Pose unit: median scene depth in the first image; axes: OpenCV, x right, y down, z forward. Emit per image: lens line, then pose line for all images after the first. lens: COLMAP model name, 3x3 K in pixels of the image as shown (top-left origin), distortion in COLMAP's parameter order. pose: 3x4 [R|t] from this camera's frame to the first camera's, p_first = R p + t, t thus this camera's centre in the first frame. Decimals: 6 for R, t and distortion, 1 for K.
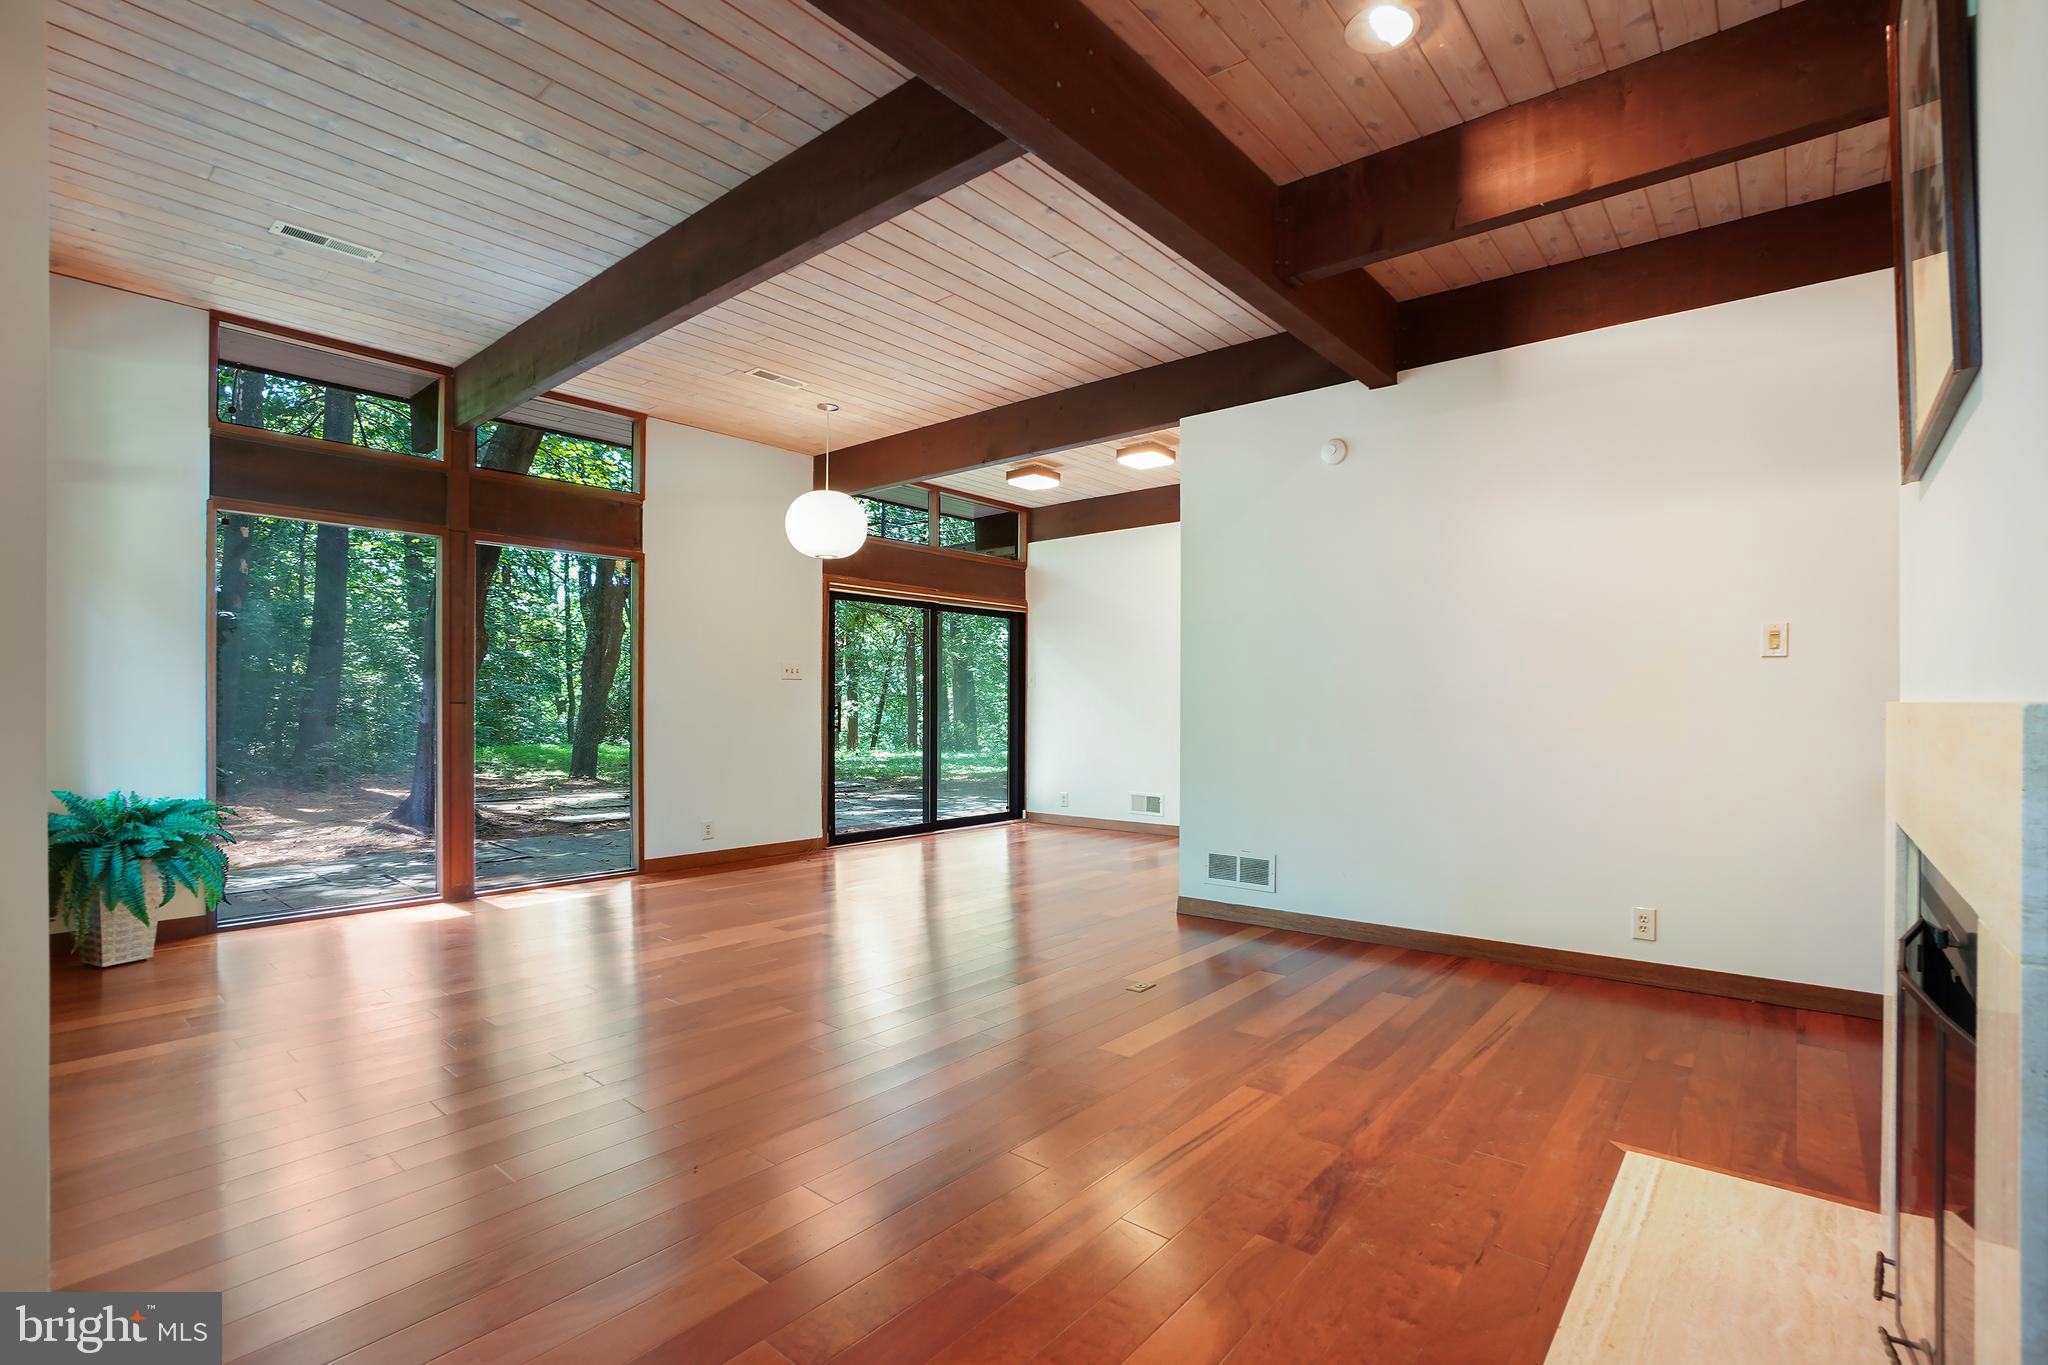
lens RADIAL K [[941.2, 0, 1038.2], [0, 941.2, 668.0], [0, 0, 1]] dist [-0.065723, 0.028523]
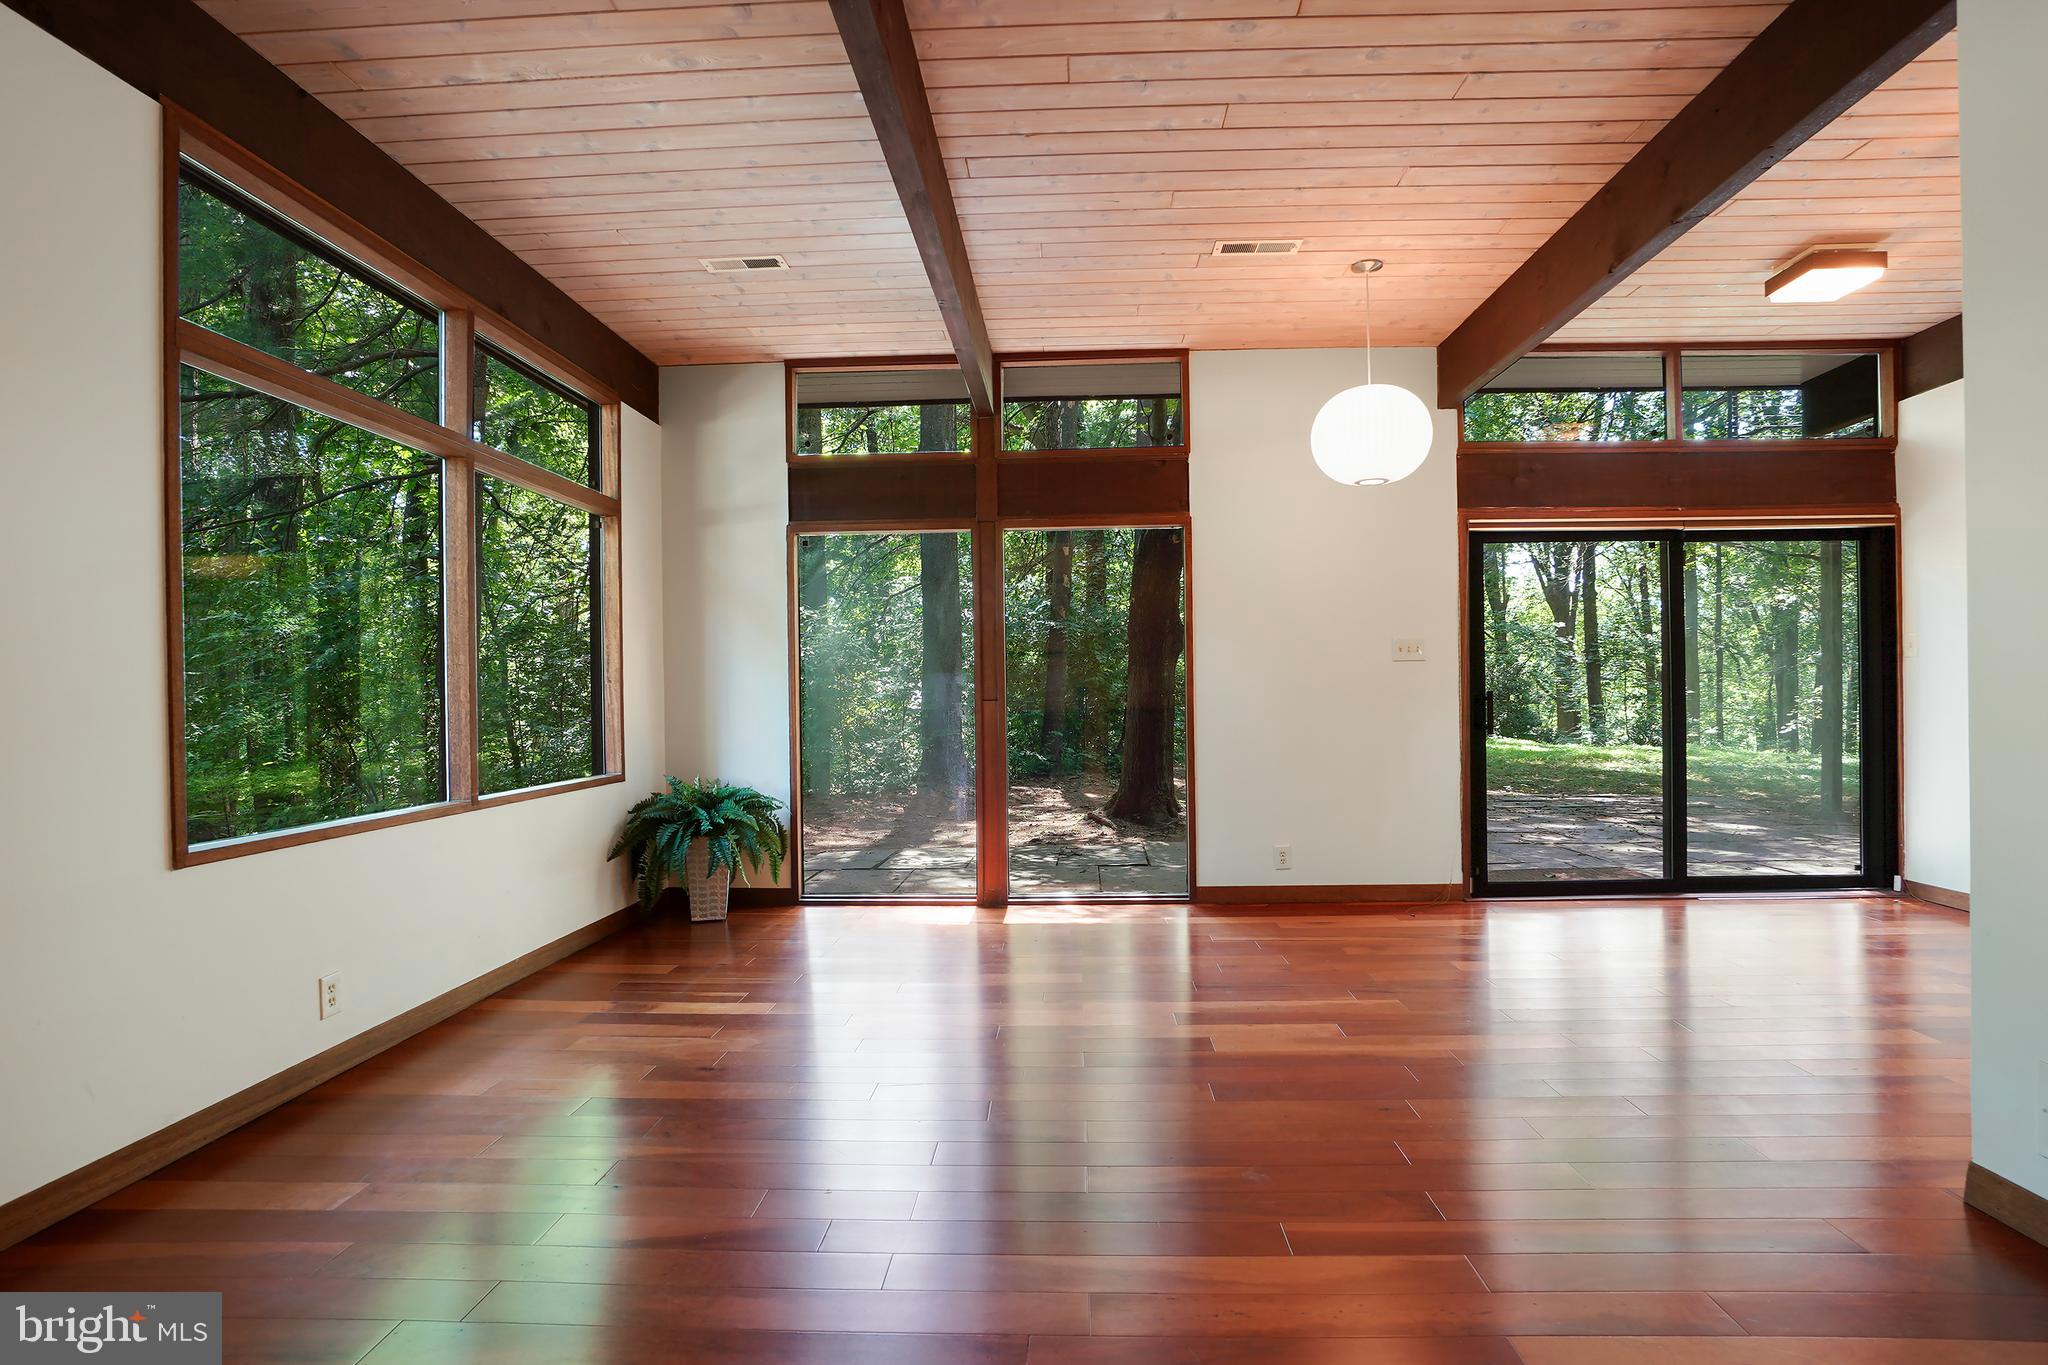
lens RADIAL K [[998.2, 0, 1030.2], [0, 998.2, 676.4], [0, 0, 1]] dist [-0.063357, 0.026832]
pose [[0.607454, -0.024035, -0.793991, 0.193037], [0.043888, 0.999031, 0.003335, 0.010292], [0.793142, -0.036872, 0.607920, 0.350560]]
